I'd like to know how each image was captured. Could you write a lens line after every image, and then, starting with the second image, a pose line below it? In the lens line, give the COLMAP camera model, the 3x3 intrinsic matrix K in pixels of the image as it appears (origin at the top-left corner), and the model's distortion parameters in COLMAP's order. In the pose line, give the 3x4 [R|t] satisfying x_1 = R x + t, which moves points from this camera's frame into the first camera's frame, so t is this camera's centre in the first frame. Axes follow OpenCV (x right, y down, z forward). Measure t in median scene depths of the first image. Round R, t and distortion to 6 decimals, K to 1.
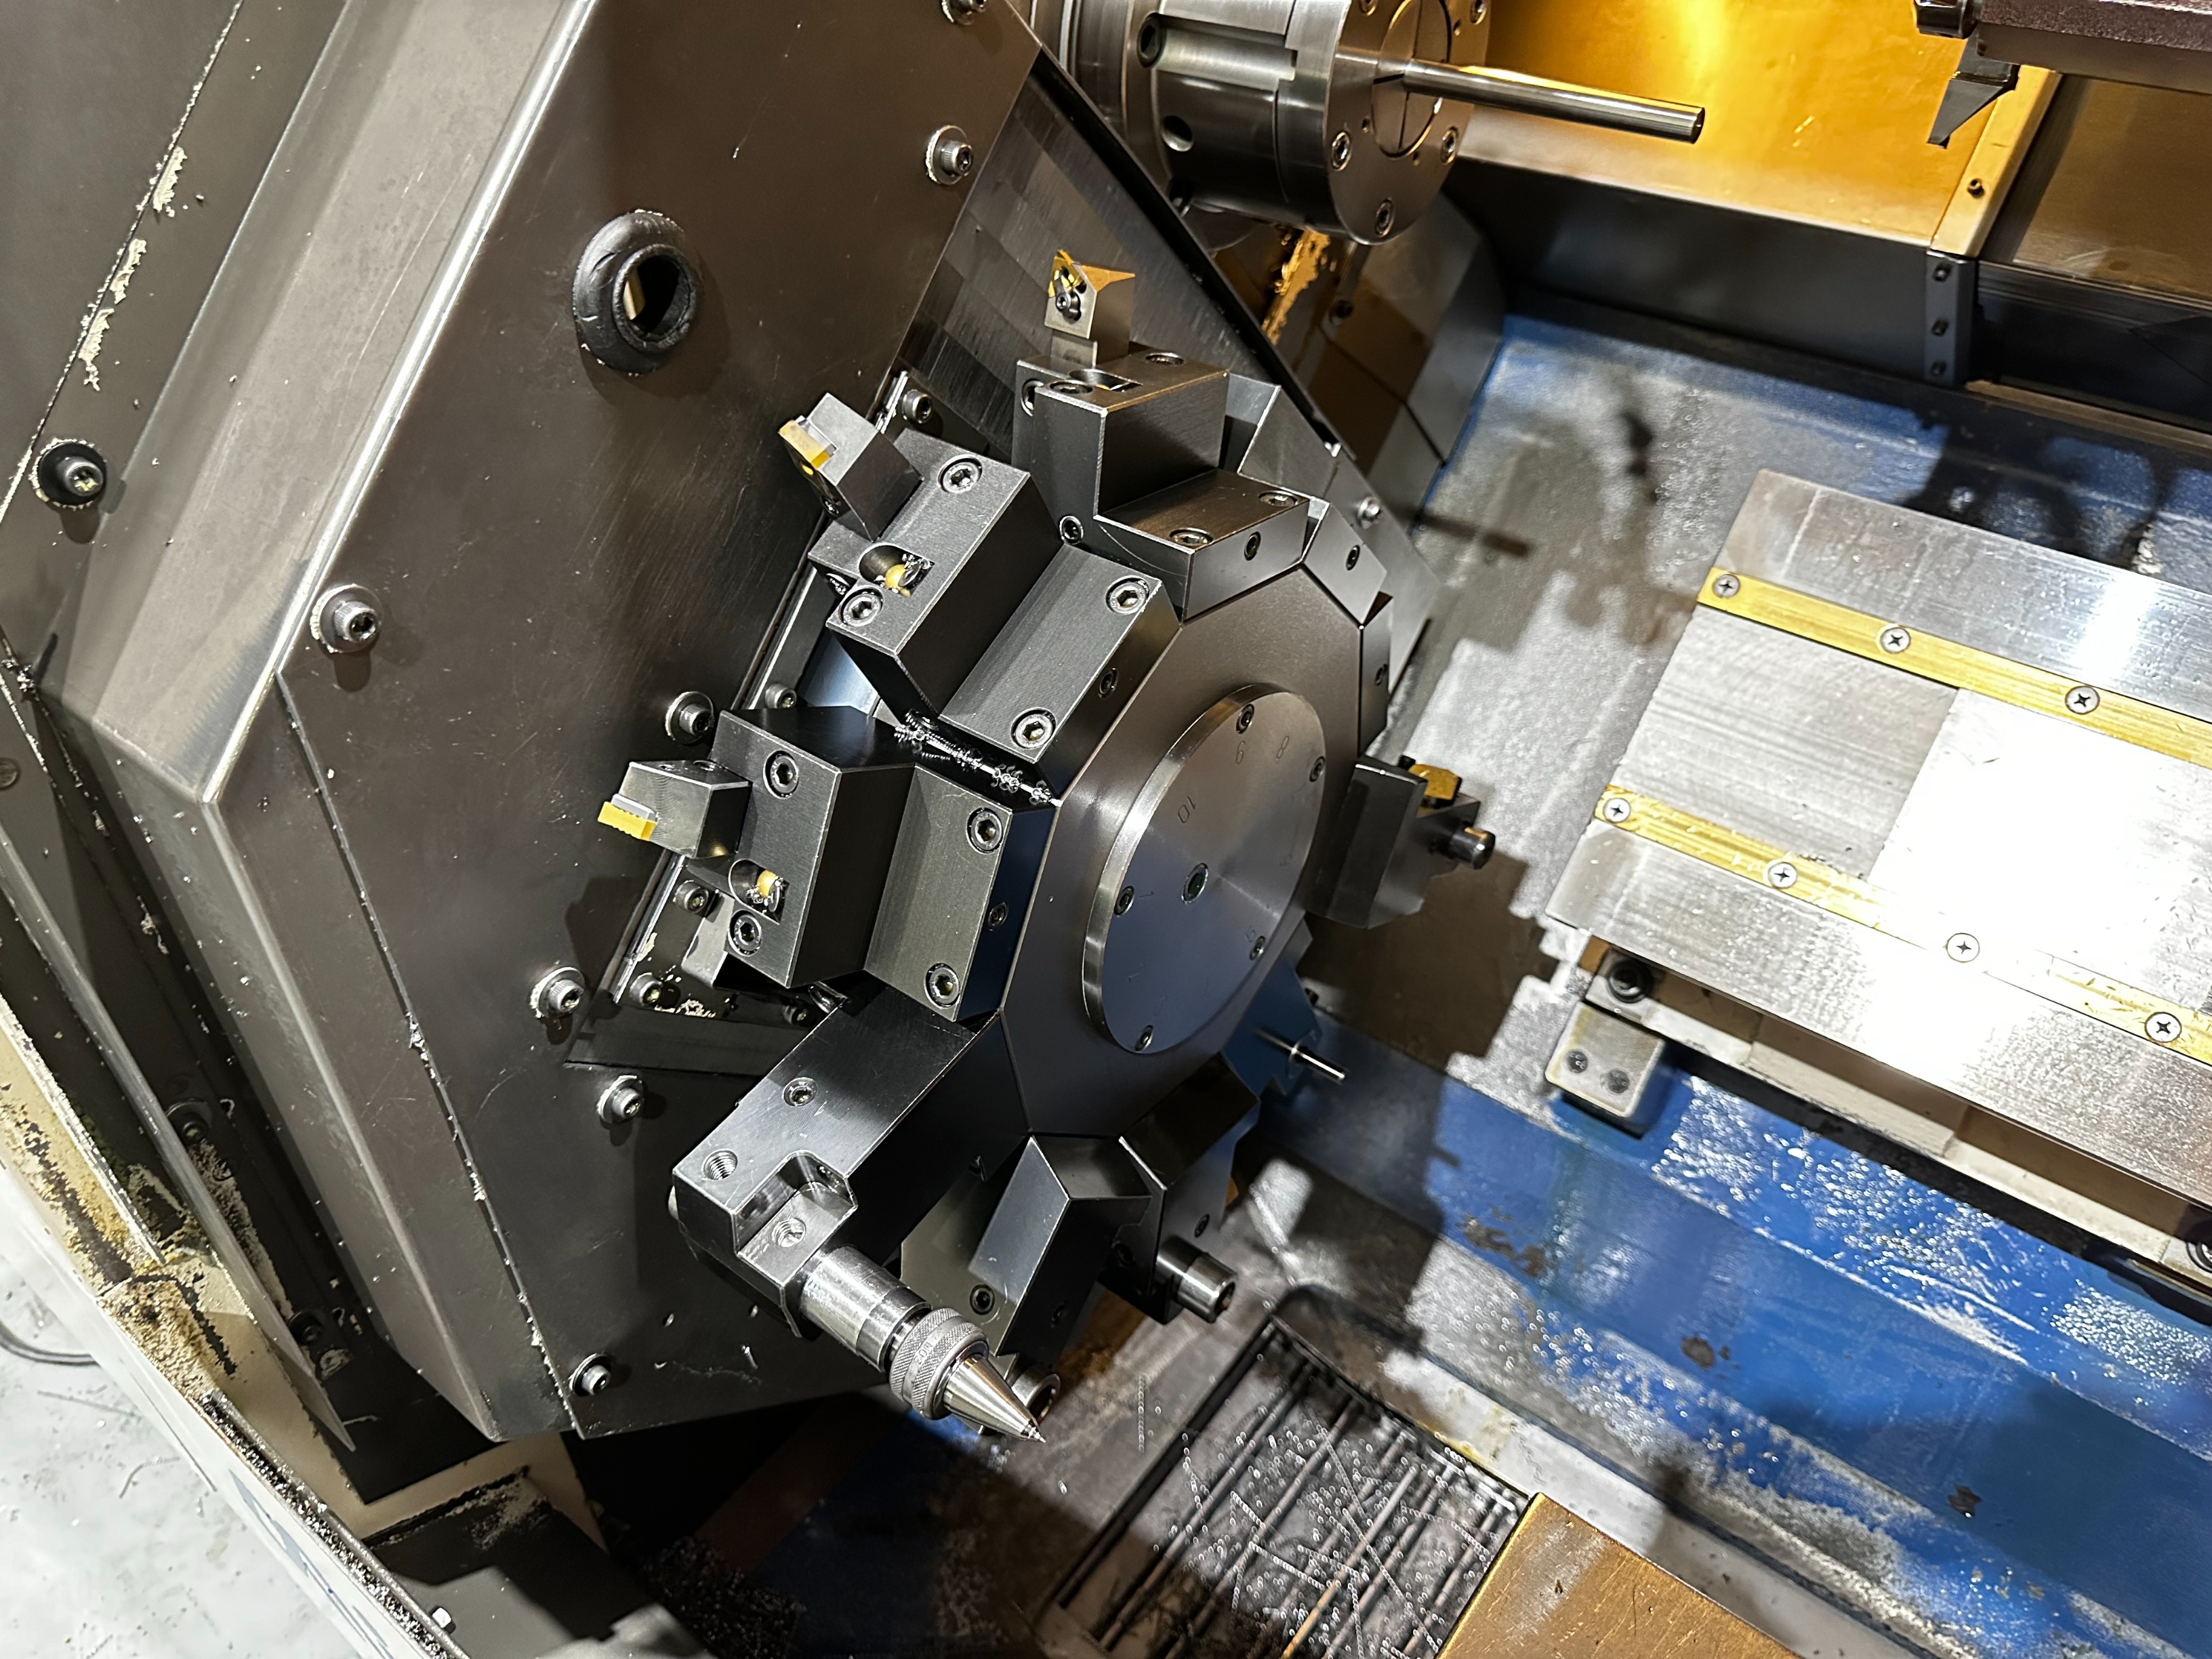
lens RADIAL K [[1595.8, 0, 1106.0], [0, 1595.8, 829.5], [0, 0, 1]] dist [0.005031, 0.000729]
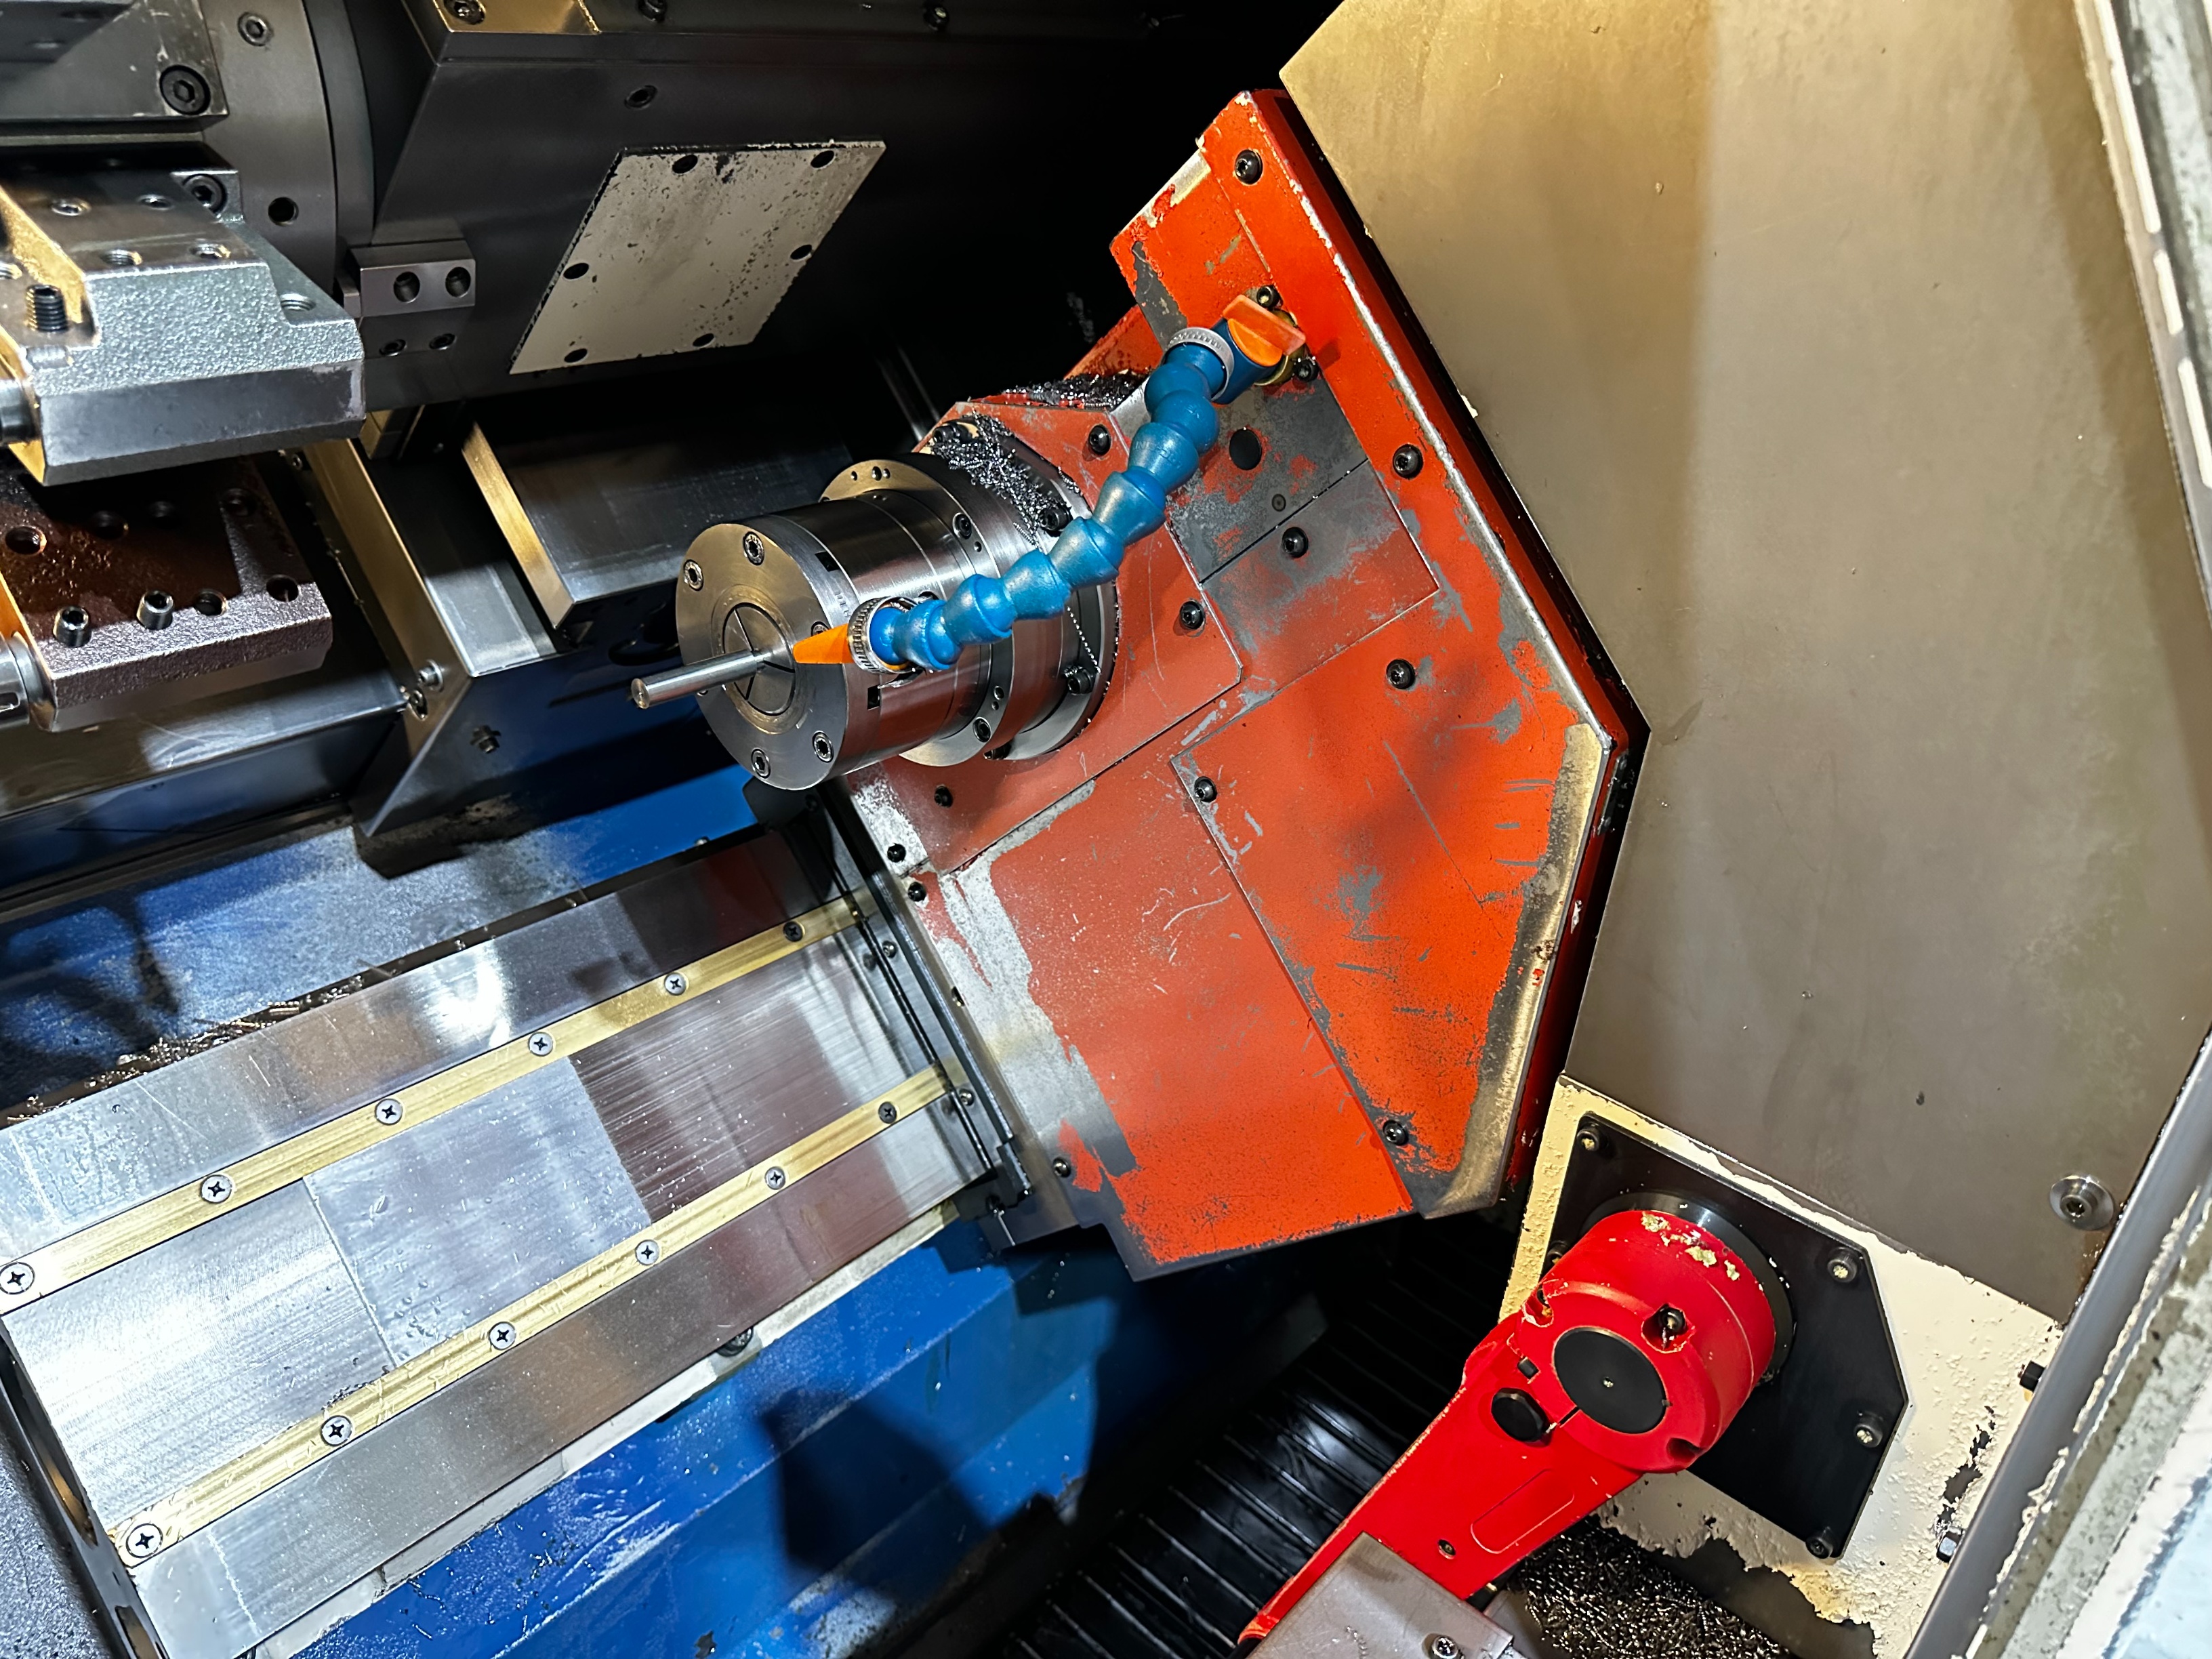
lens RADIAL K [[1579.6, 0, 1143.8], [0, 1579.6, 837.7], [0, 0, 1]] dist [0.003284, -0.042761]
pose [[0.064807, -0.474621, 0.877801, -0.162713], [0.576261, 0.735954, 0.355380, -0.236235], [-0.814692, 0.482812, 0.321201, 0.116704]]
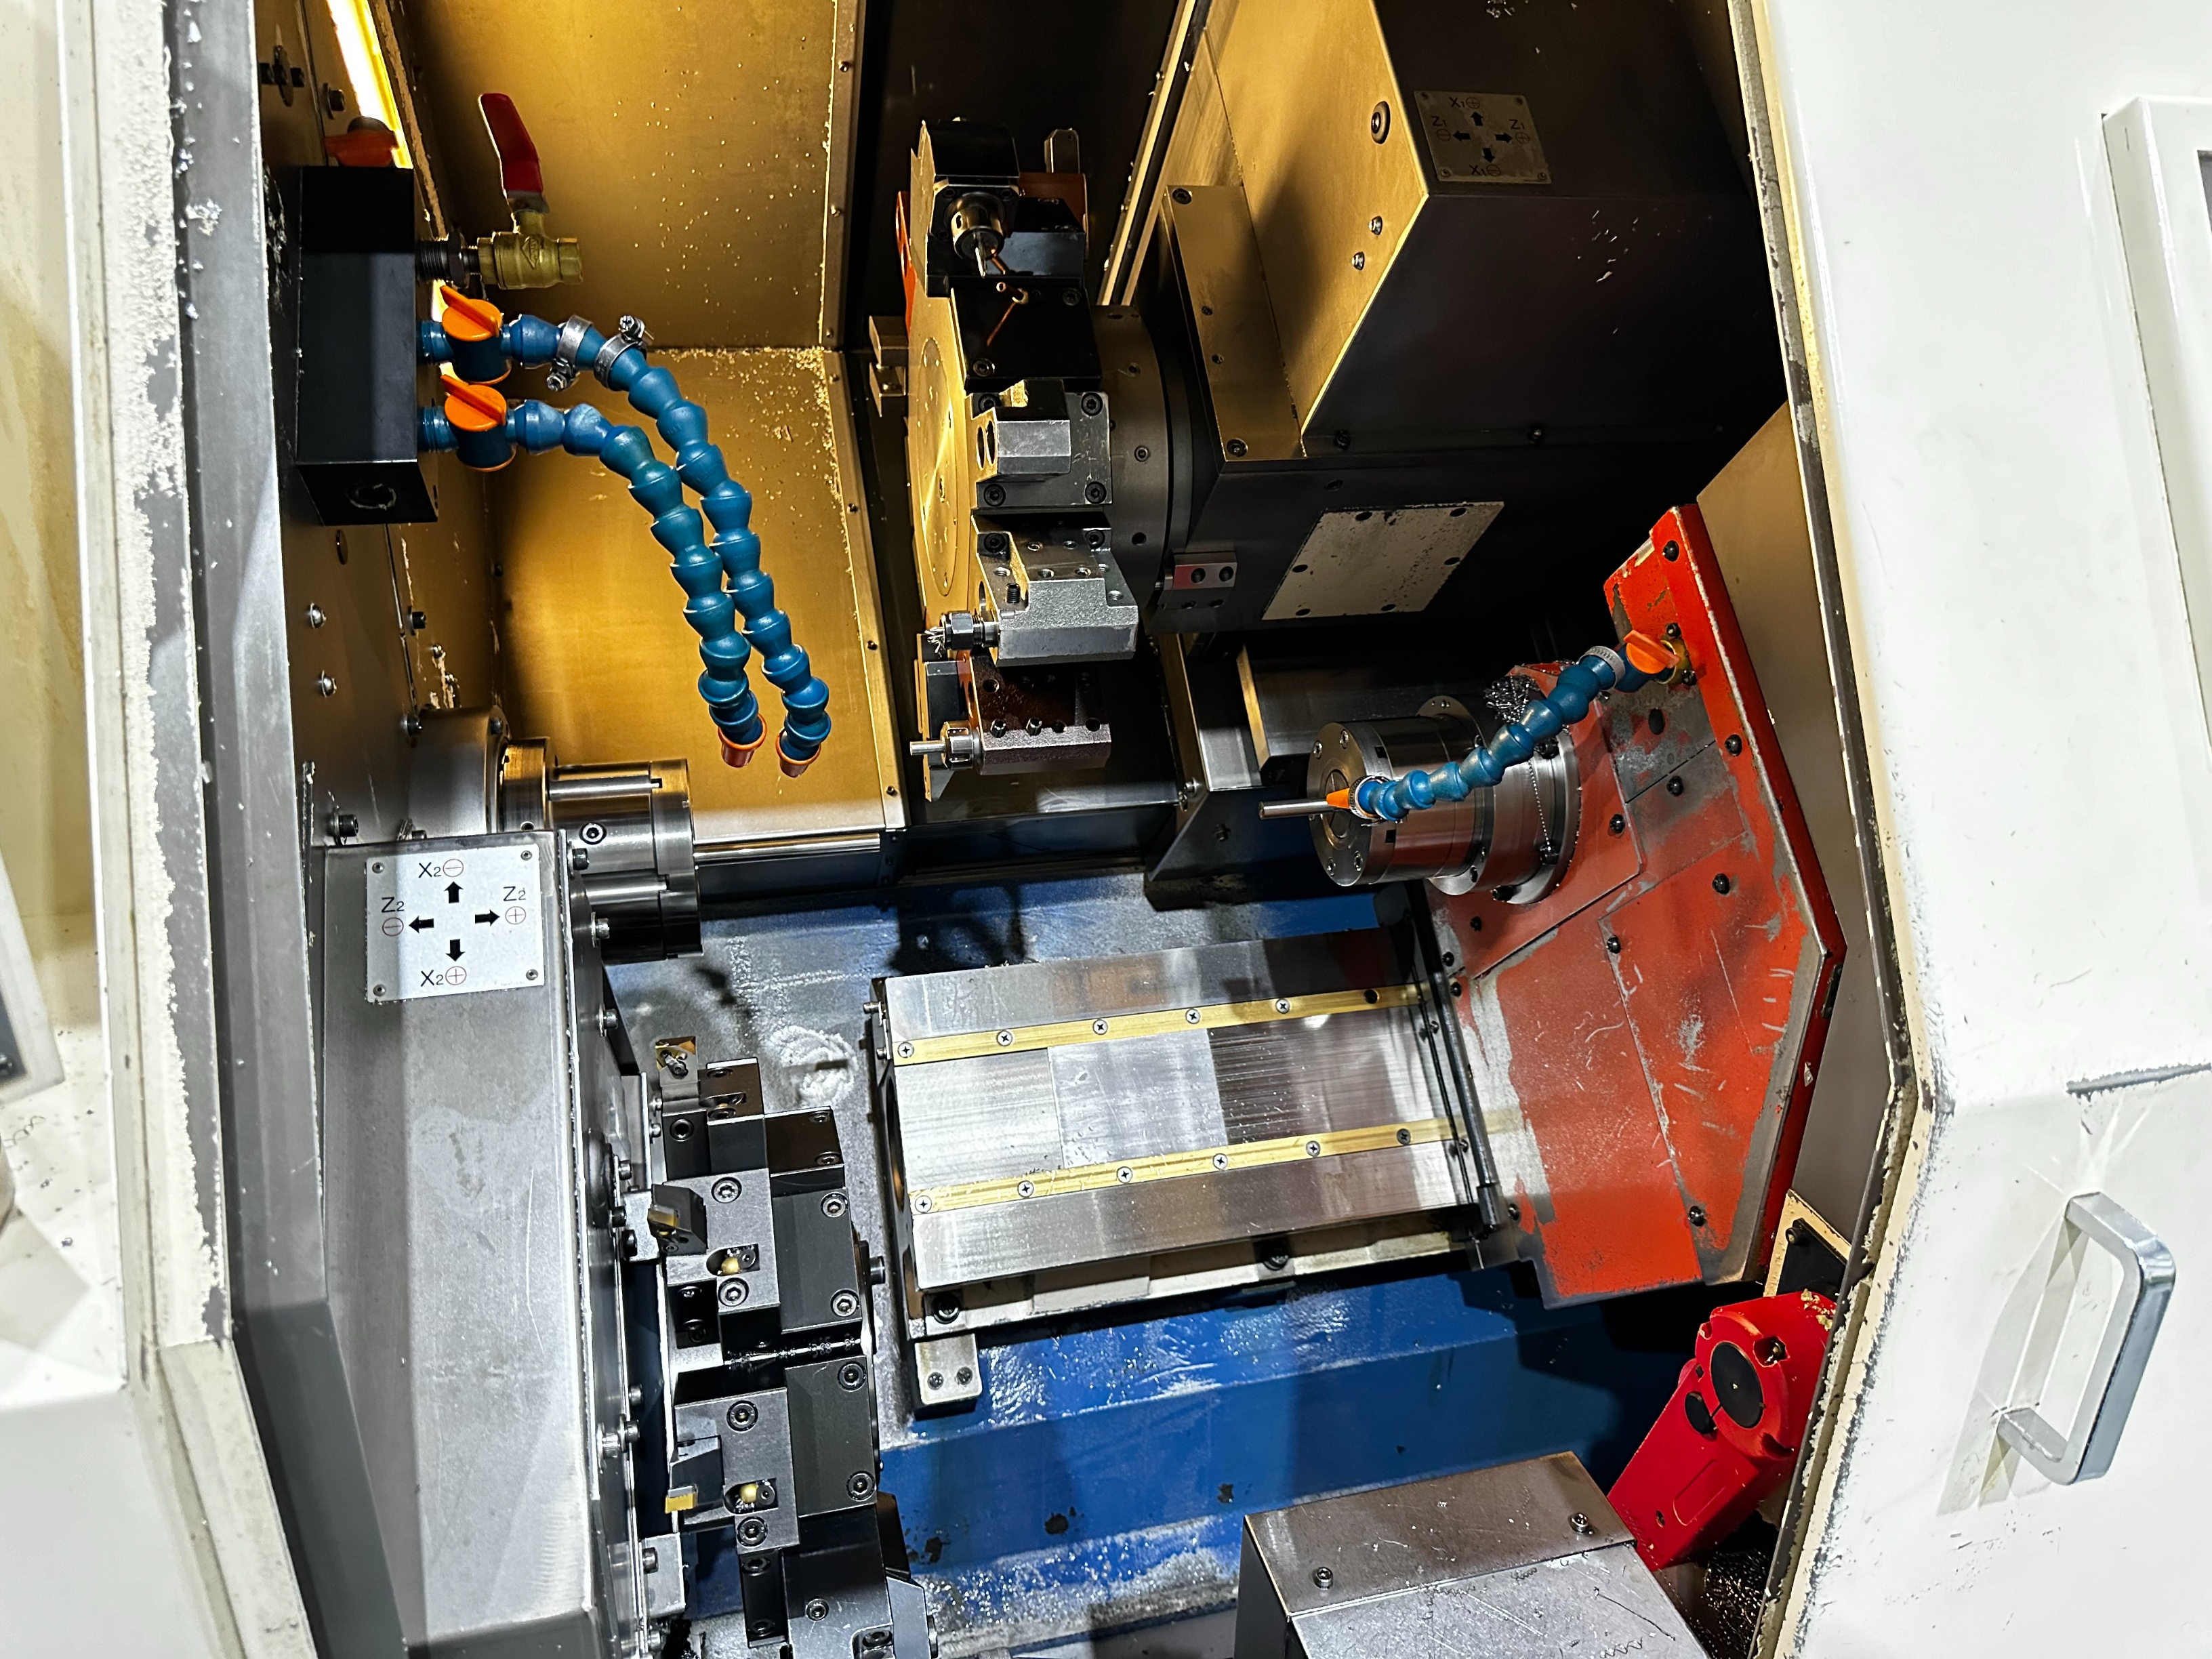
lens RADIAL K [[1550.1, 0, 1106.0], [0, 1550.1, 829.5], [0, 0, 1]] dist [0.001598, 0.000563]
pose [[0.618298, -0.303272, 0.725075, -0.486634], [0.484665, 0.873383, -0.047988, -0.150693], [-0.618715, 0.381089, 0.686996, -0.256208]]
